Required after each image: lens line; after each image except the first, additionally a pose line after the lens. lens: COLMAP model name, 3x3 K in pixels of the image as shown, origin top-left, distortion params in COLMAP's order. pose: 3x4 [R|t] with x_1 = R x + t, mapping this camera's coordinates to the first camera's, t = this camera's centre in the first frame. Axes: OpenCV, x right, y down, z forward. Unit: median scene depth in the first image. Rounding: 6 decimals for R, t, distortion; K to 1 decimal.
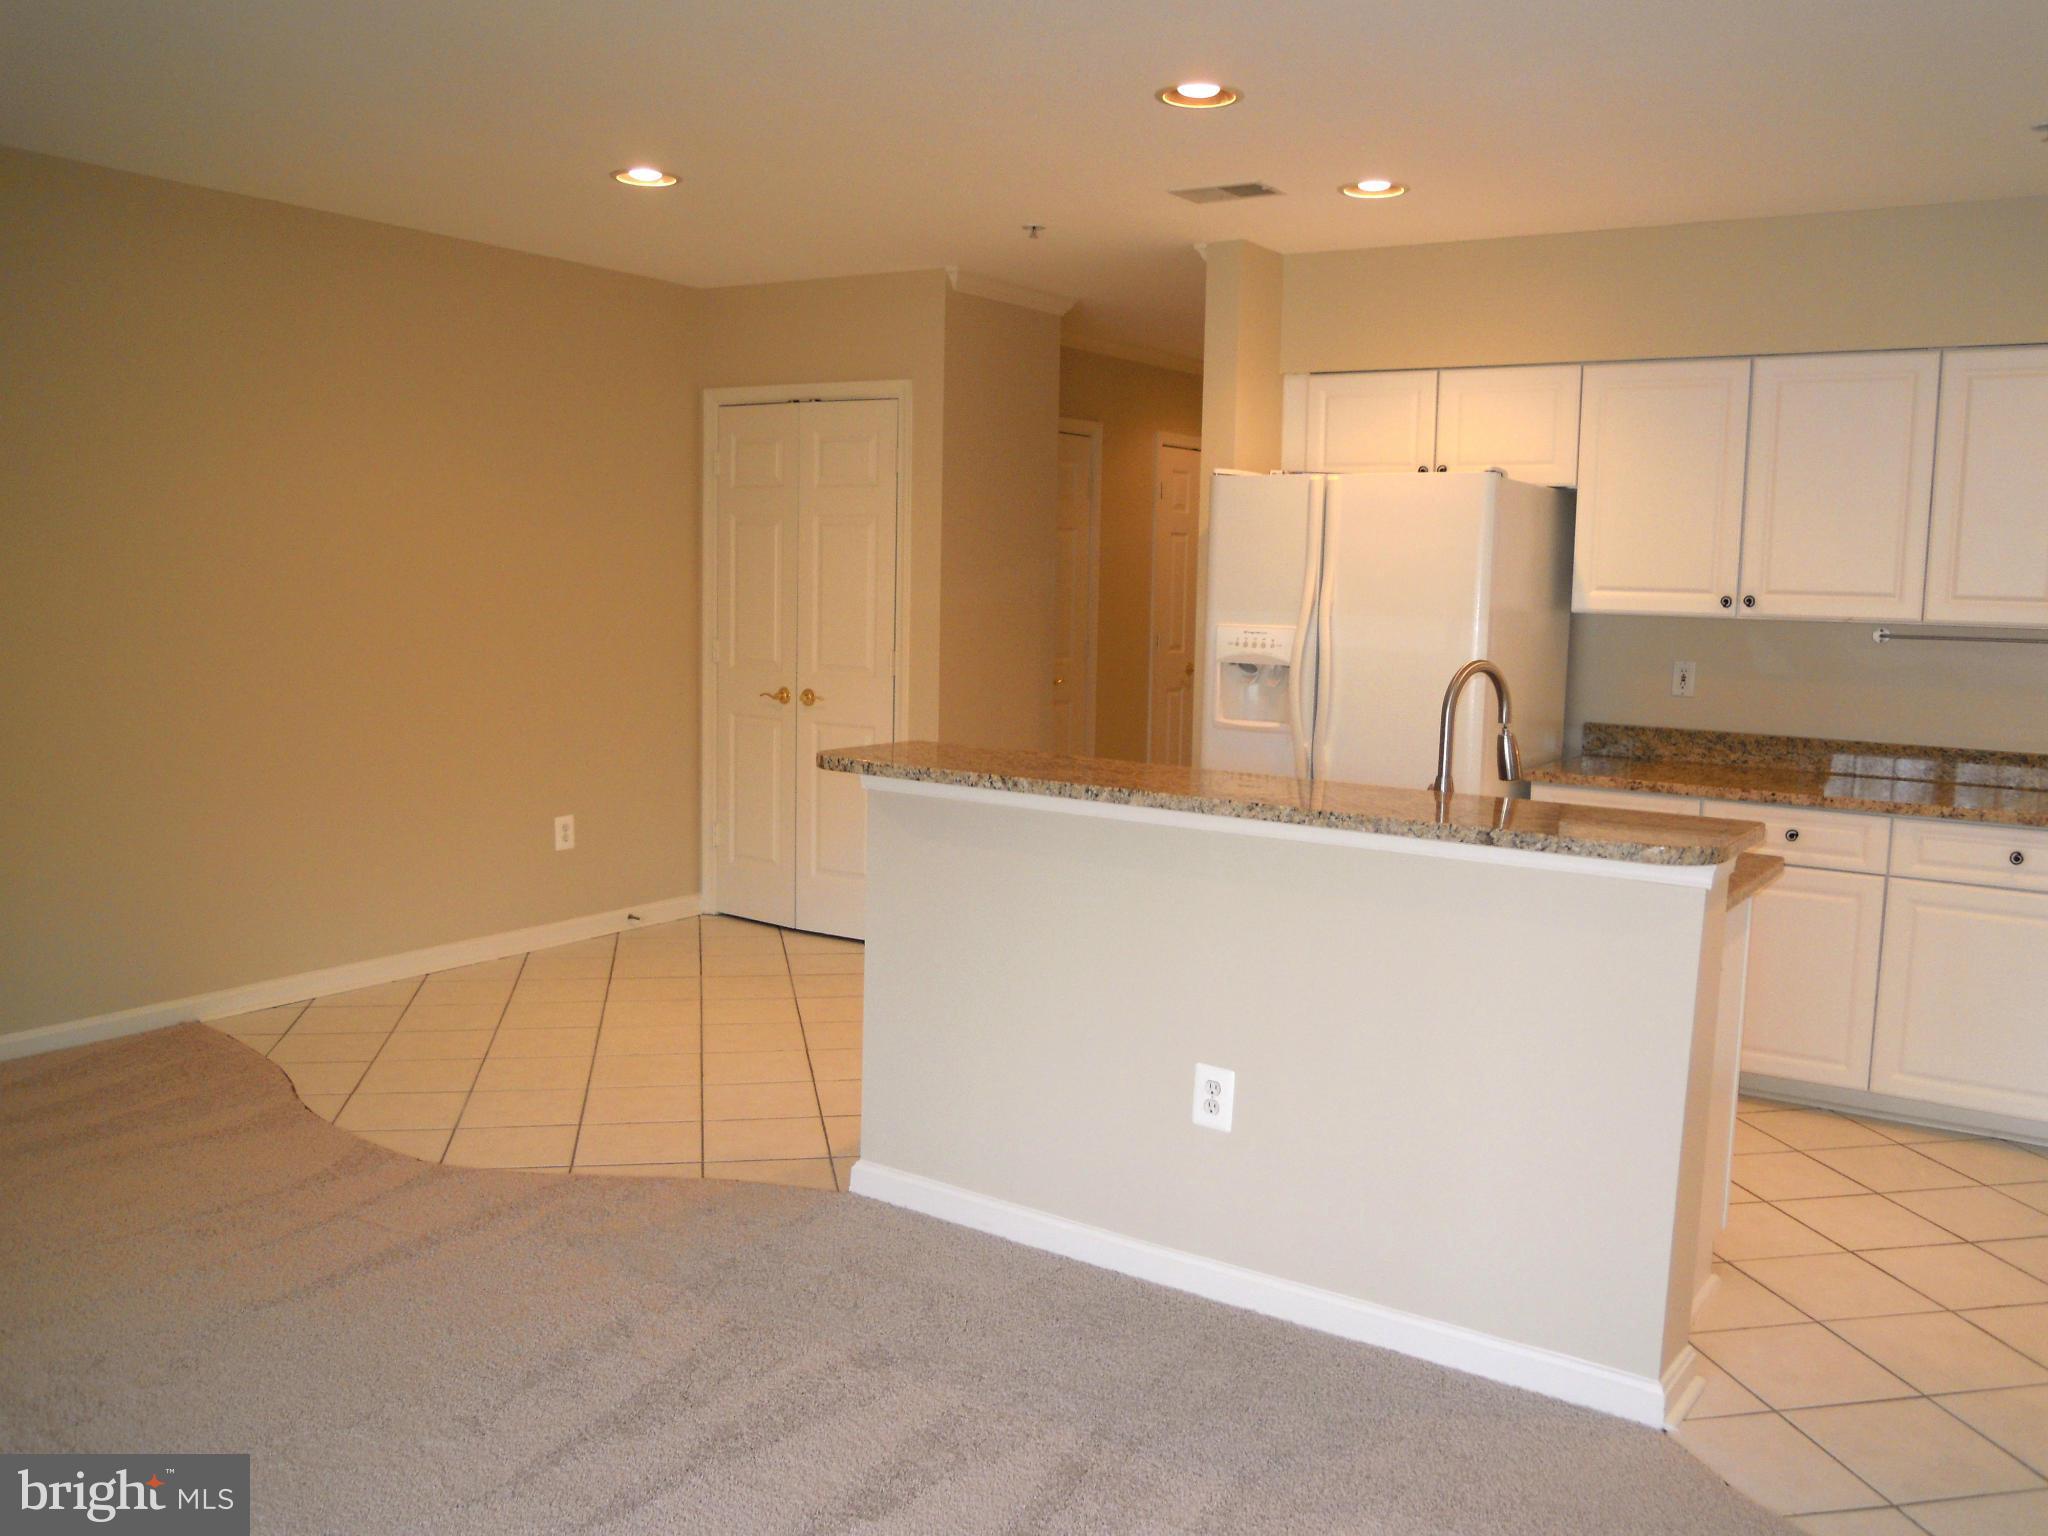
lens RADIAL K [[1712.3, 0, 1020.1], [0, 1712.3, 761.1], [0, 0, 1]] dist [-0.046066, 0.002103]
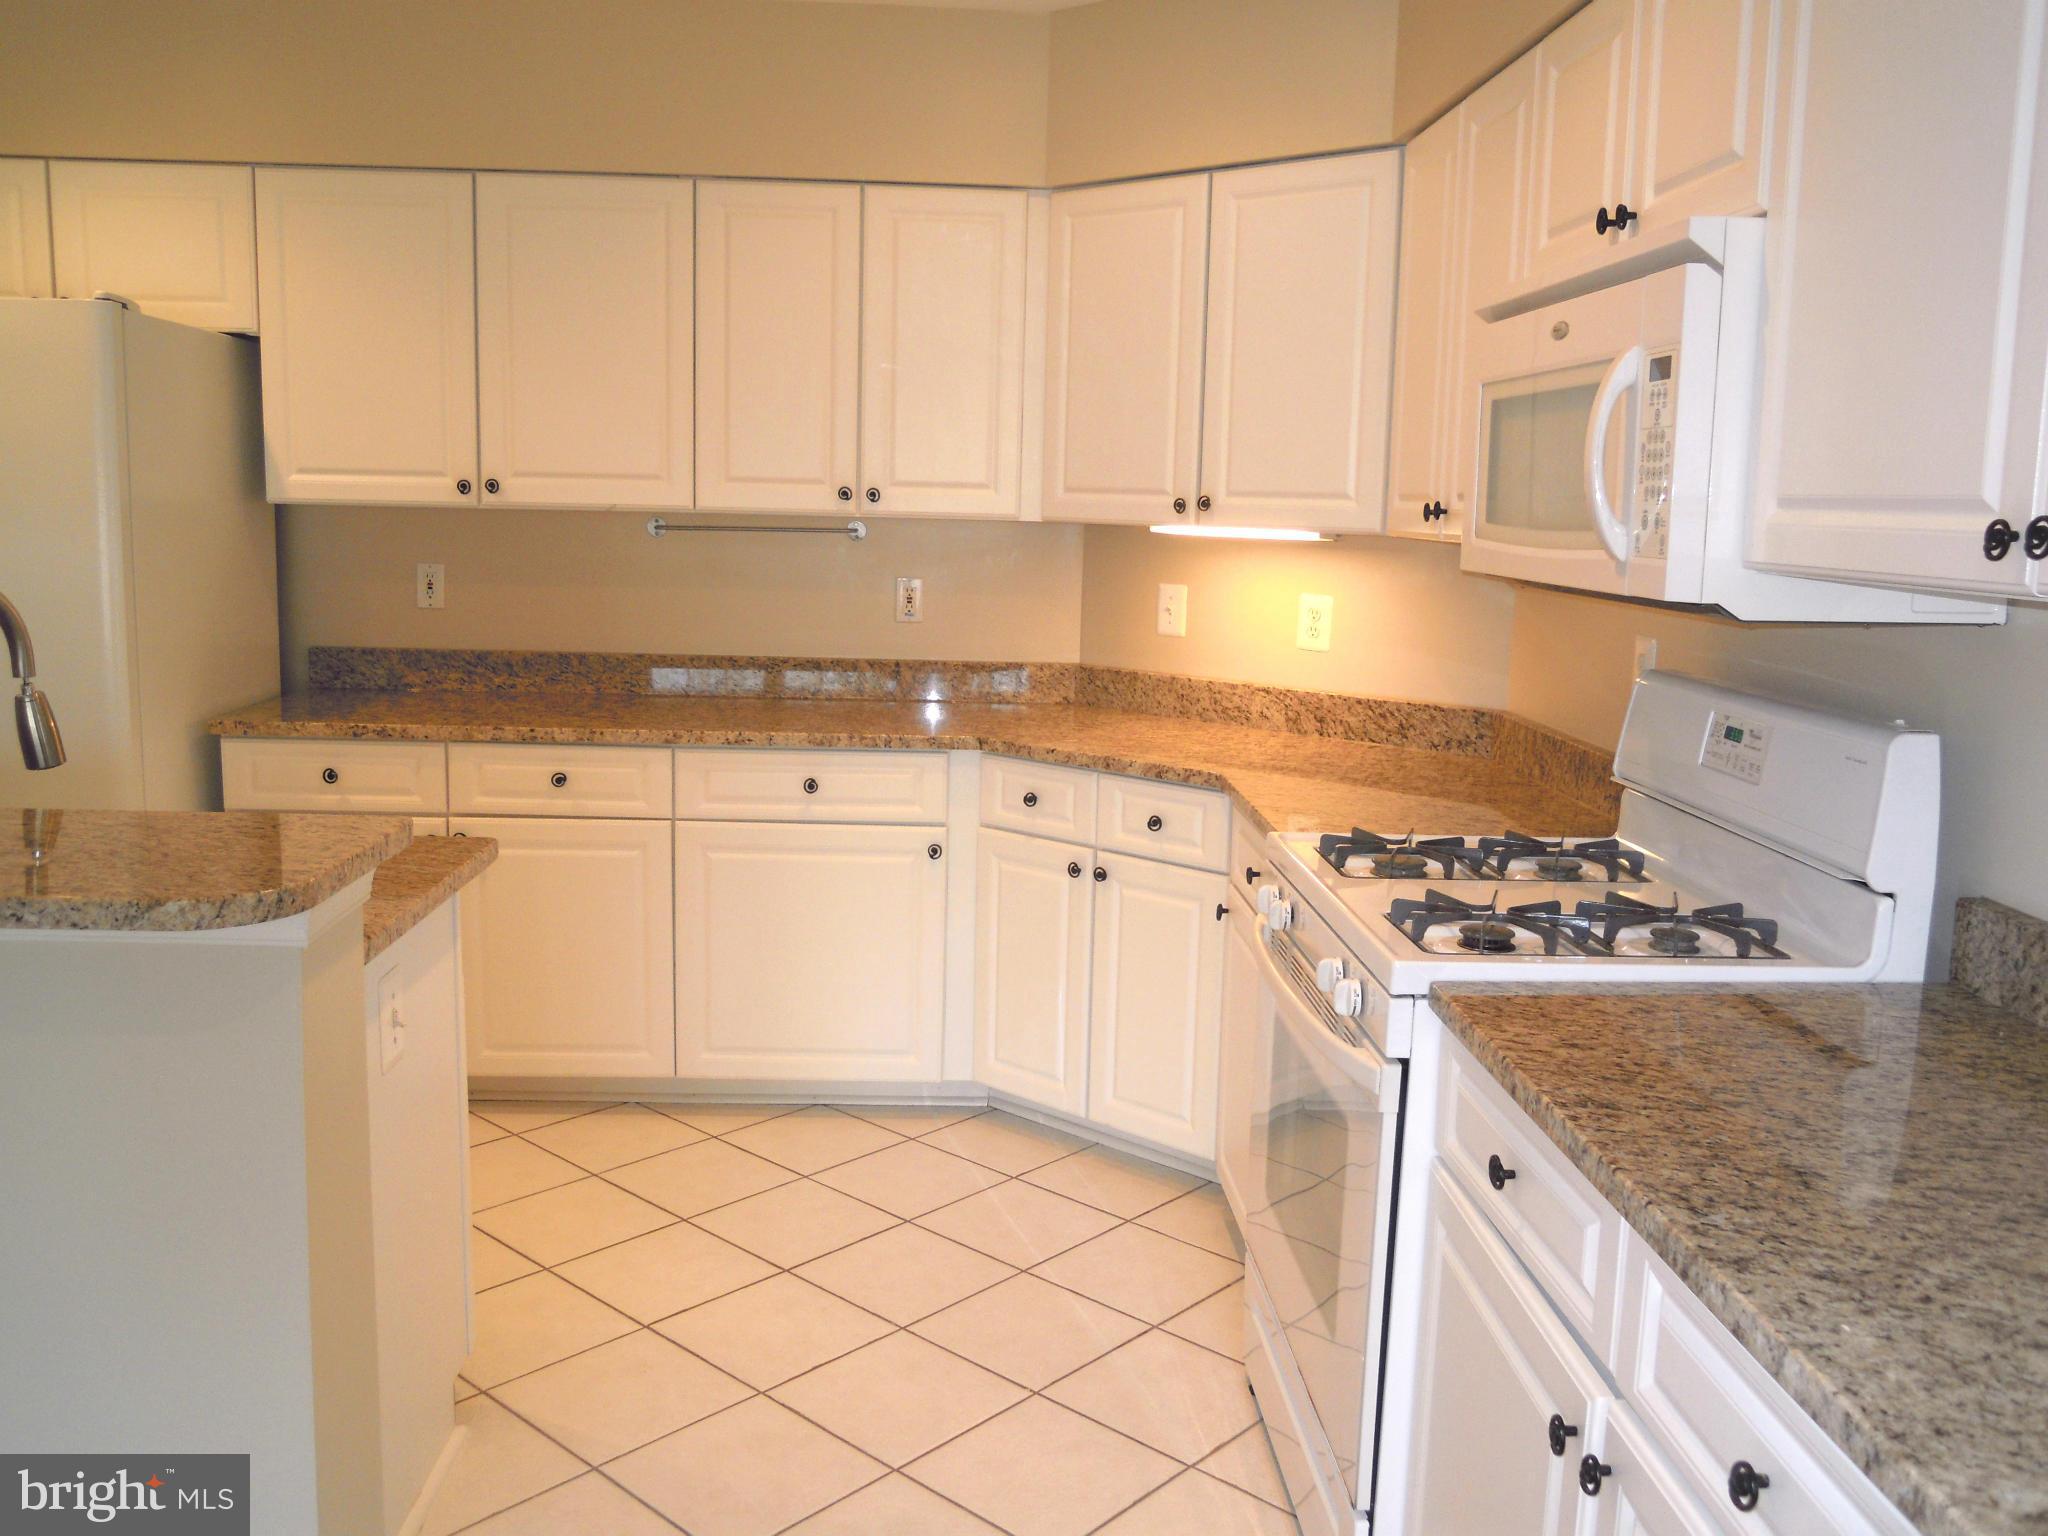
lens RADIAL K [[1712.3, 0, 1069.5], [0, 1712.3, 769.6], [0, 0, 1]] dist [-0.046066, 0.002103]
pose [[0.790947, -0.095490, 0.604388, 0.155692], [0.057256, 0.994964, 0.082270, -0.012820], [-0.609201, -0.030467, 0.792431, 0.211581]]
